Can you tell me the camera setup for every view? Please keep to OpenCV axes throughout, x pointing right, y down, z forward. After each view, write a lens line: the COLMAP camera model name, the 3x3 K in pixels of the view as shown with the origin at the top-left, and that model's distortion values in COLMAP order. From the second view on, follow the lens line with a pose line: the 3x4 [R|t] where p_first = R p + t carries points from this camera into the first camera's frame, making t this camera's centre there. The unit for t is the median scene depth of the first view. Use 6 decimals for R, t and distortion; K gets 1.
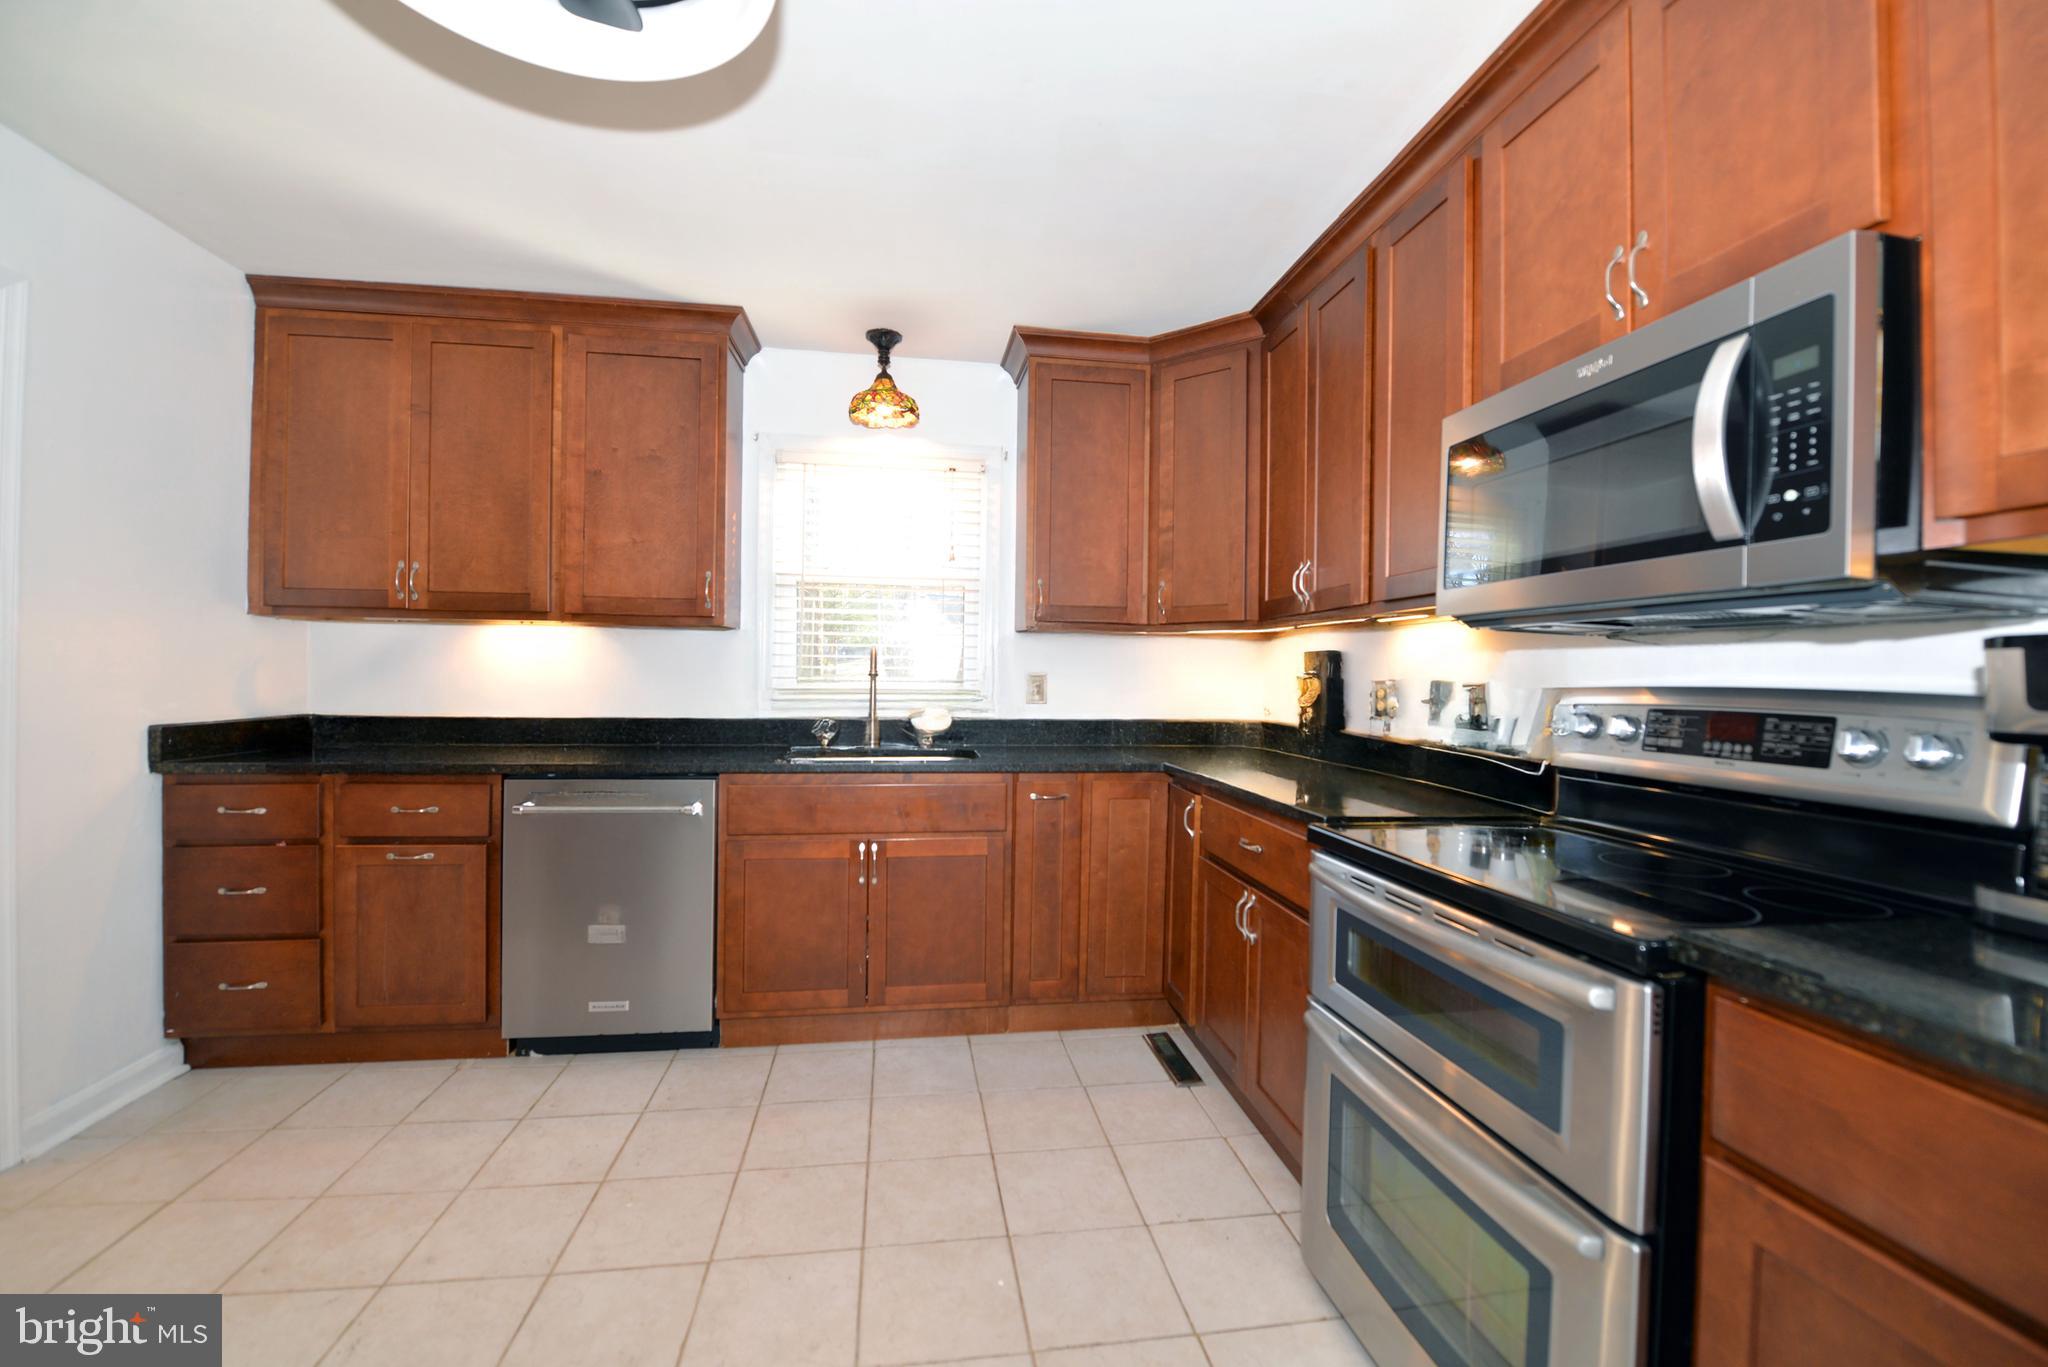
lens RADIAL K [[816.3, 0, 1022.2], [0, 816.3, 681.6], [0, 0, 1]] dist [-0.020236, -0.000955]
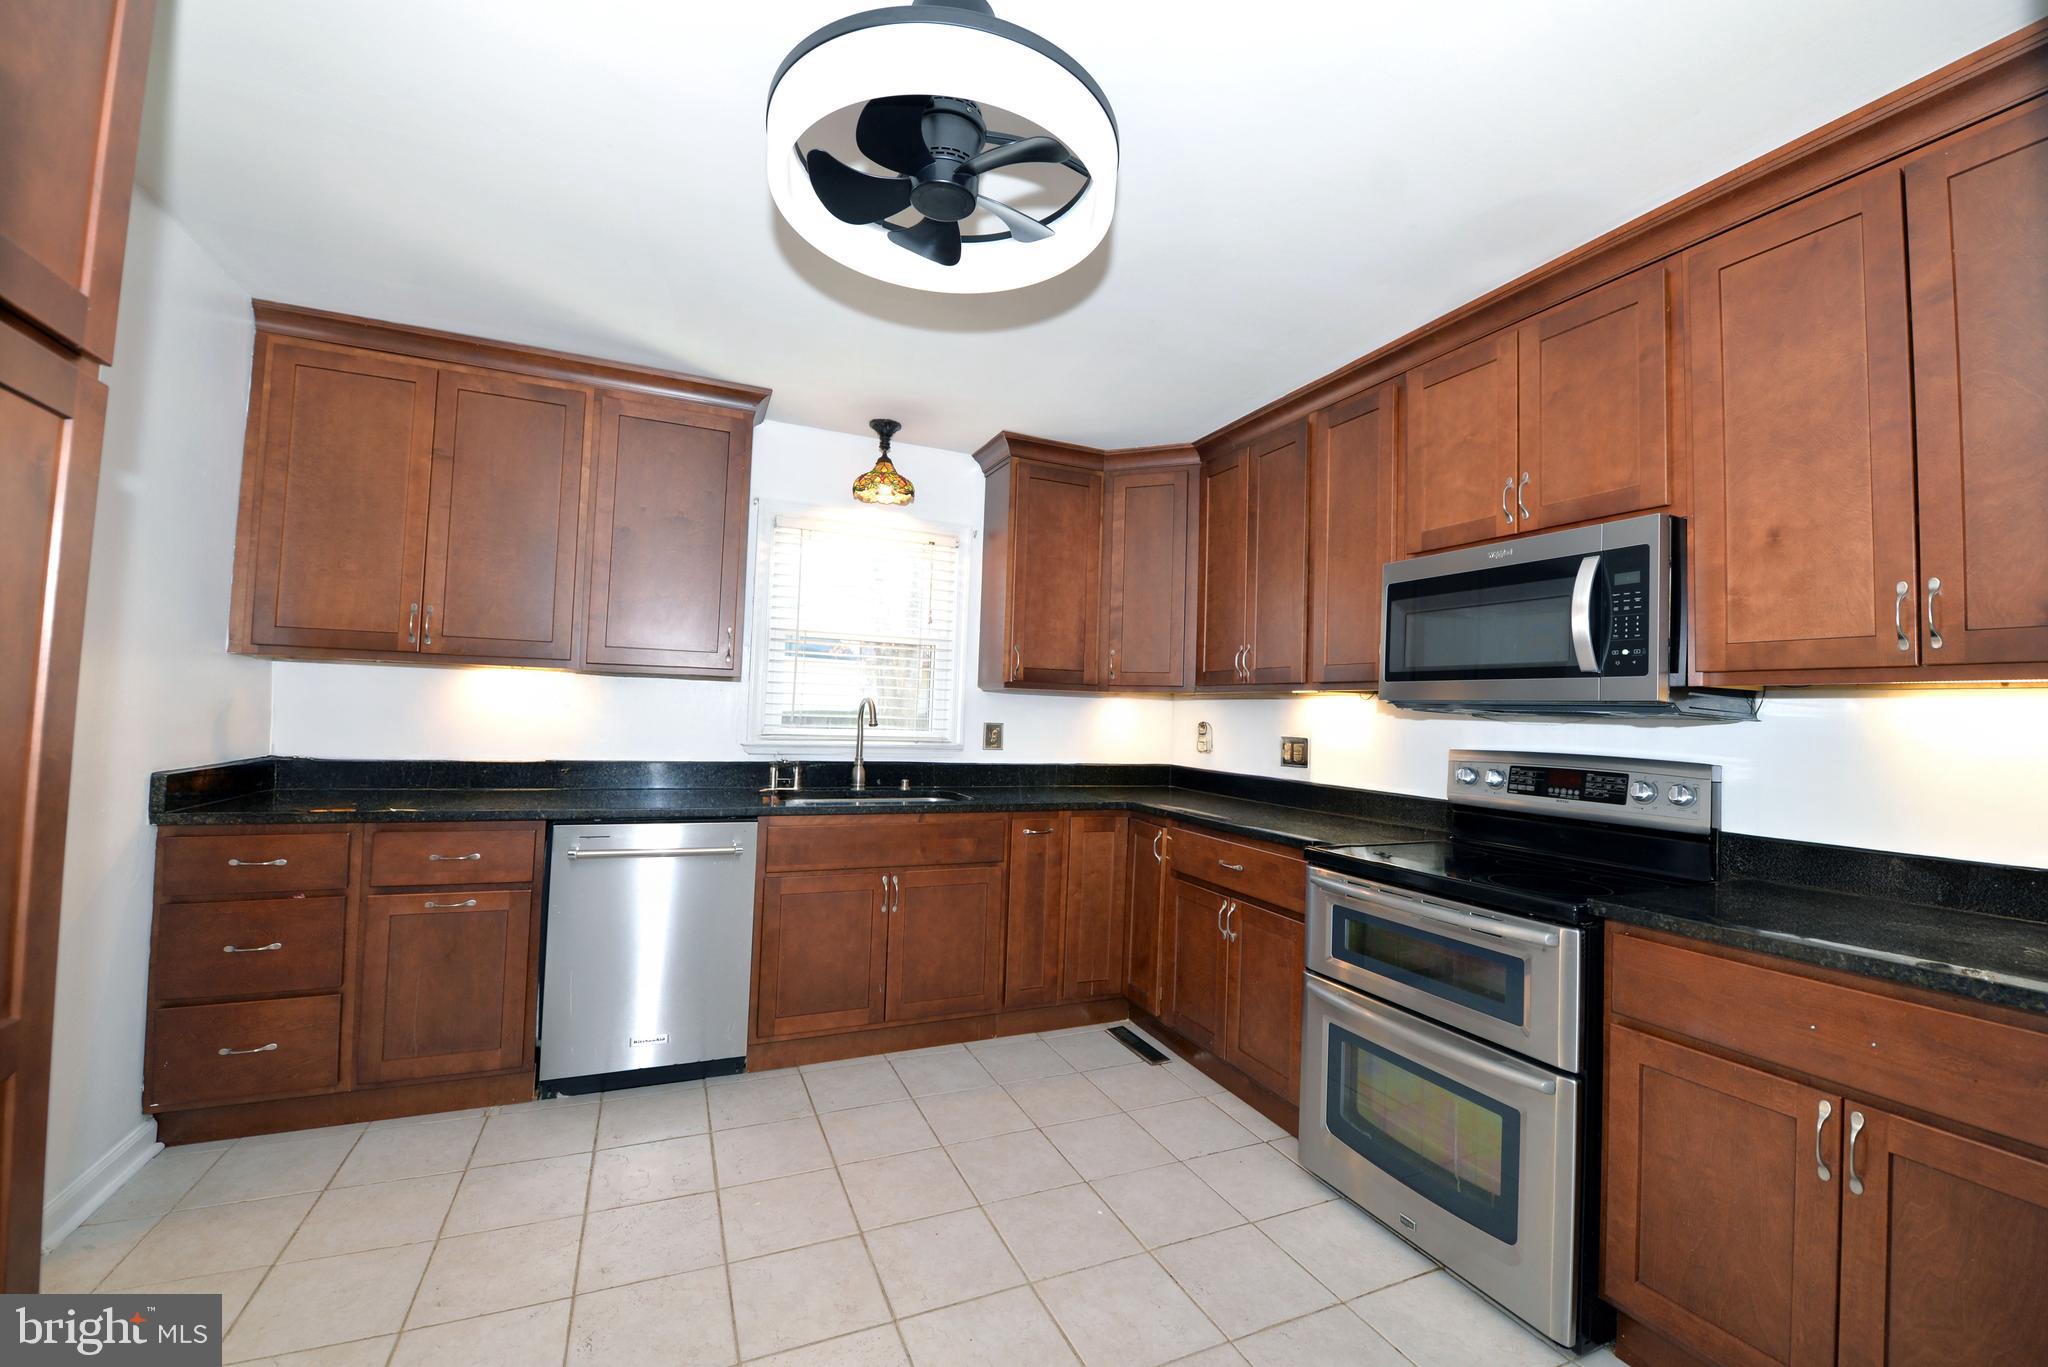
lens RADIAL K [[816.3, 0, 1017.7], [0, 816.3, 682.5], [0, 0, 1]] dist [-0.020236, -0.000955]
pose [[0.964751, 0.027847, 0.261686, -0.355040], [-0.017450, 0.998966, -0.041974, -0.028541], [-0.262585, 0.035928, 0.964240, -0.164073]]
